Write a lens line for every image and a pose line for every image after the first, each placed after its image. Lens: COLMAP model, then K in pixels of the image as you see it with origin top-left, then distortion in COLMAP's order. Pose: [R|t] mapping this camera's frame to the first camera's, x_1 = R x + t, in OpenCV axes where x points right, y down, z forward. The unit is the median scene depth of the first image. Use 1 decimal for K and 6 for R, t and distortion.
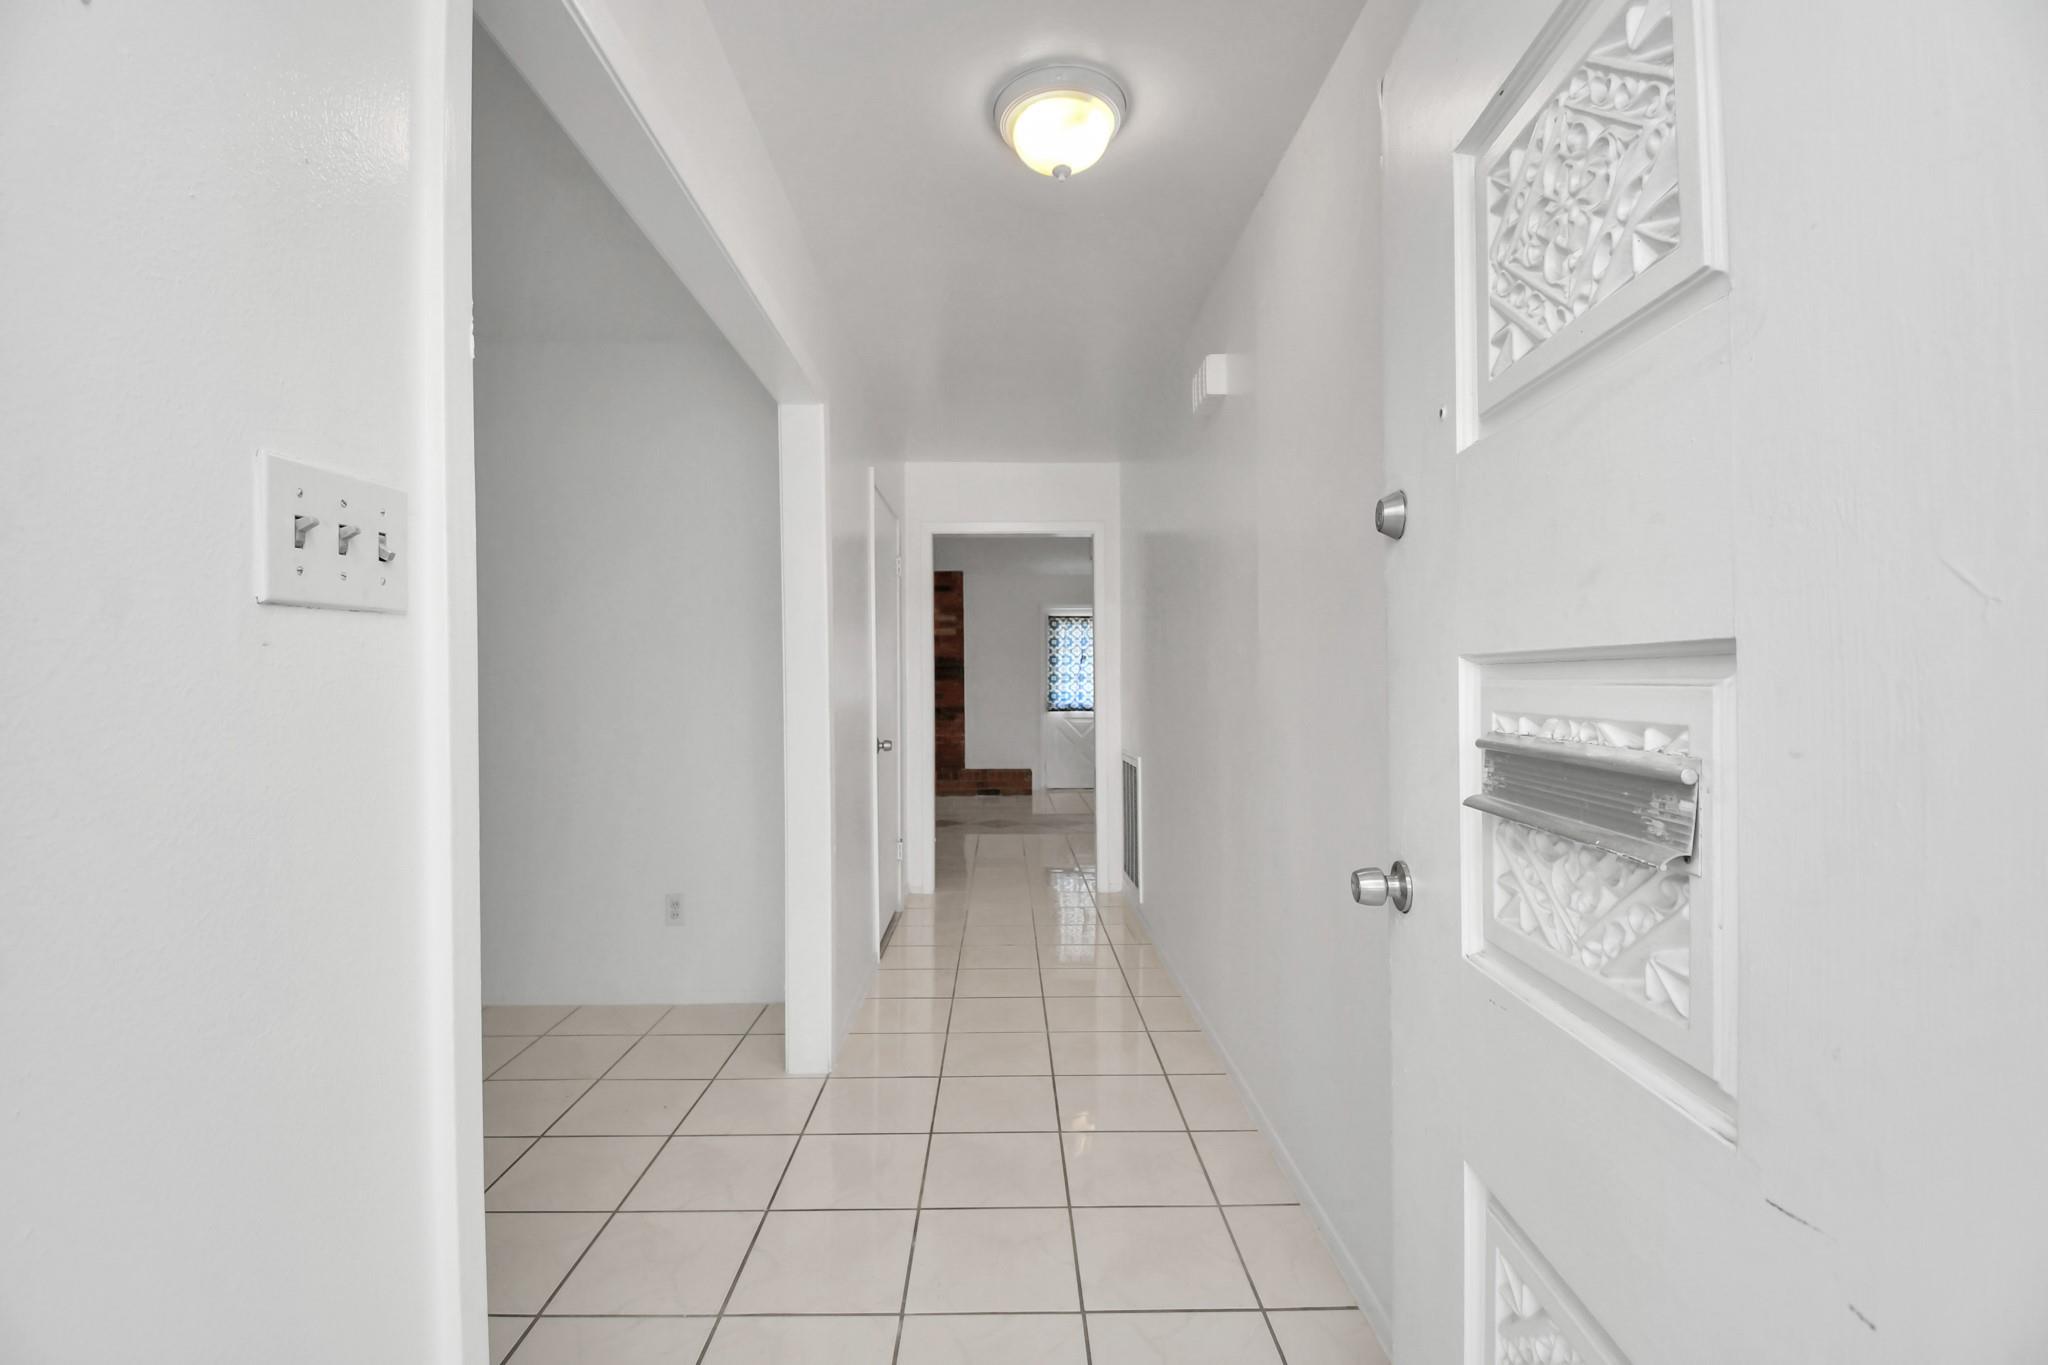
lens RADIAL K [[892.8, 0, 1022.1], [0, 892.8, 684.8], [0, 0, 1]] dist [0.000782, -0.000601]
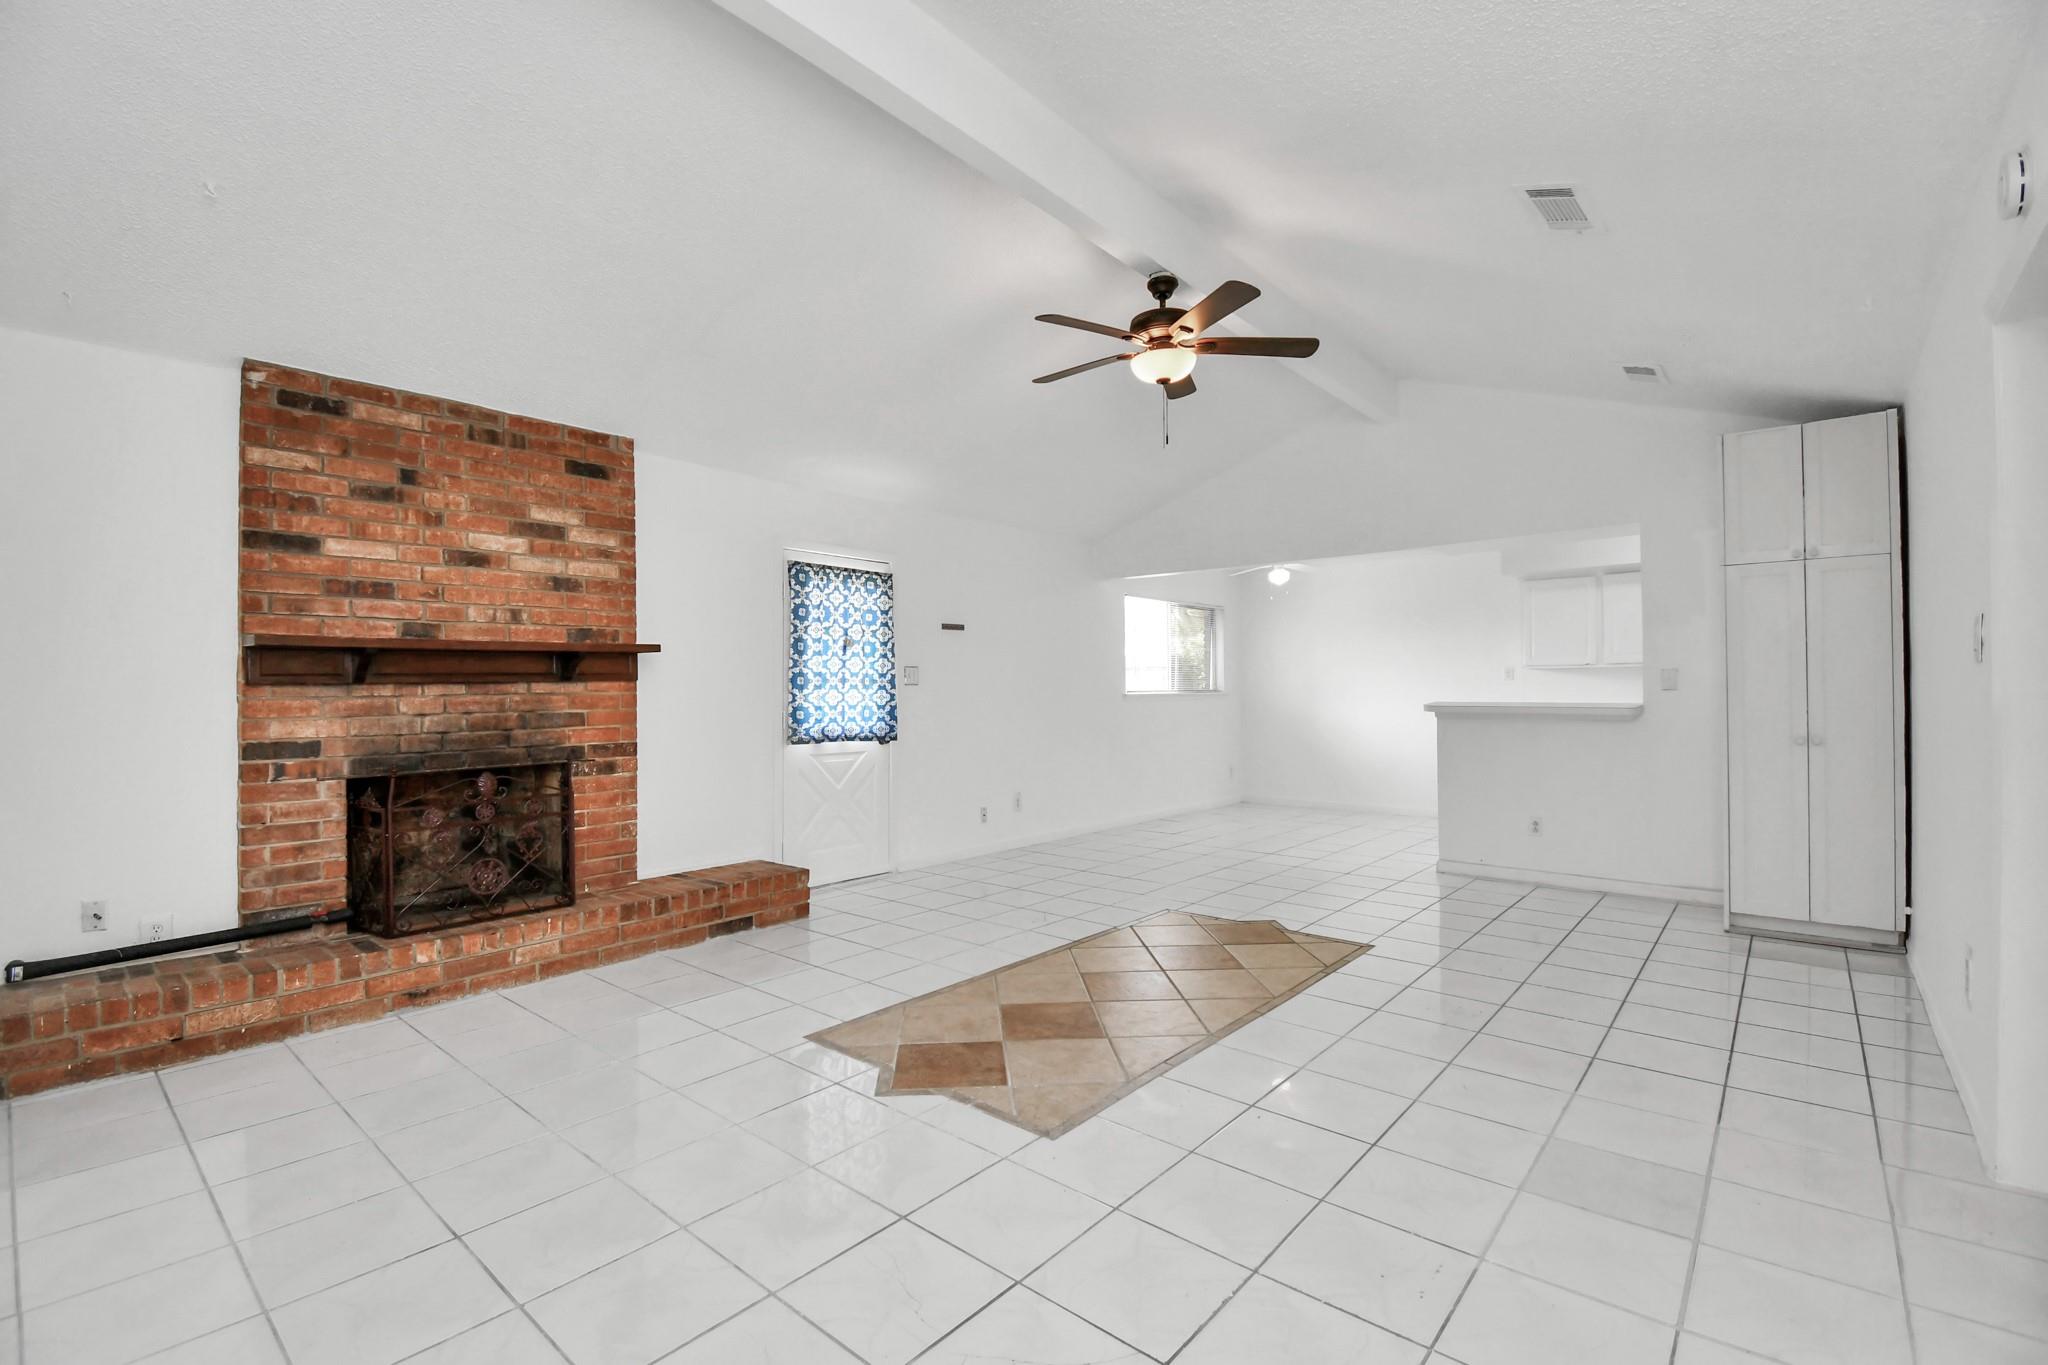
lens RADIAL K [[892.8, 0, 1024.8], [0, 892.8, 683.0], [0, 0, 1]] dist [0.000782, -0.000601]
pose [[0.665904, 0.009912, 0.745971, -0.268021], [-0.001946, 0.999931, -0.011549, -0.000195], [-0.746034, 0.006239, 0.665878, 0.553511]]
